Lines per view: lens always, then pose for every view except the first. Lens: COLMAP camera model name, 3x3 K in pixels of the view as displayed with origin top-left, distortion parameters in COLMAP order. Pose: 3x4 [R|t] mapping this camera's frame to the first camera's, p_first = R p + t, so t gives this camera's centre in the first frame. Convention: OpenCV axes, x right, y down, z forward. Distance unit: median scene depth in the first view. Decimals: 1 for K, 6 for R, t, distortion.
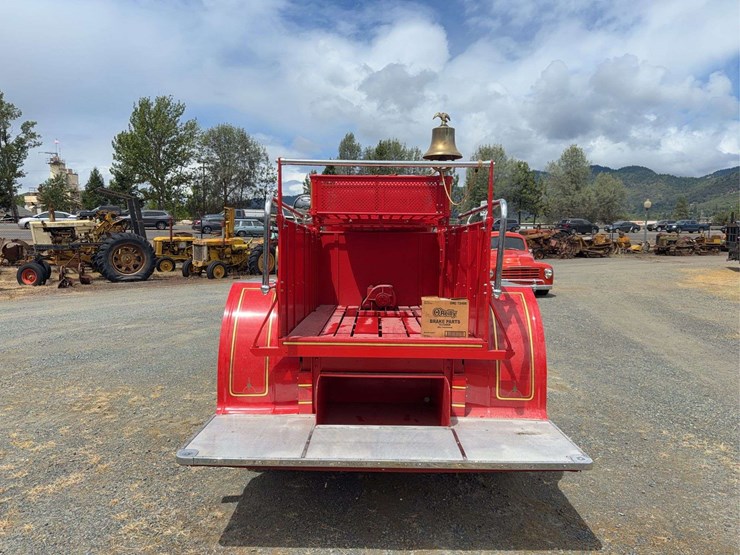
lens RADIAL K [[508.5, 0, 367.4], [0, 508.5, 272.2], [0, 0, 1]] dist [0.029917, -0.039112]
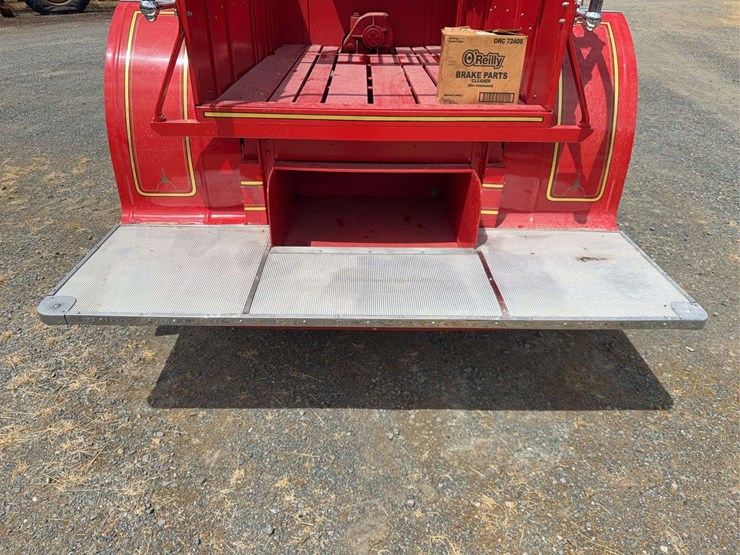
lens RADIAL K [[508.5, 0, 367.4], [0, 508.5, 272.2], [0, 0, 1]] dist [0.029917, -0.039112]
pose [[0.999690, -0.006758, 0.023984, 0.005894], [-0.005101, 0.886625, 0.462461, 0.027002], [-0.024390, -0.462439, 0.886315, 0.381389]]
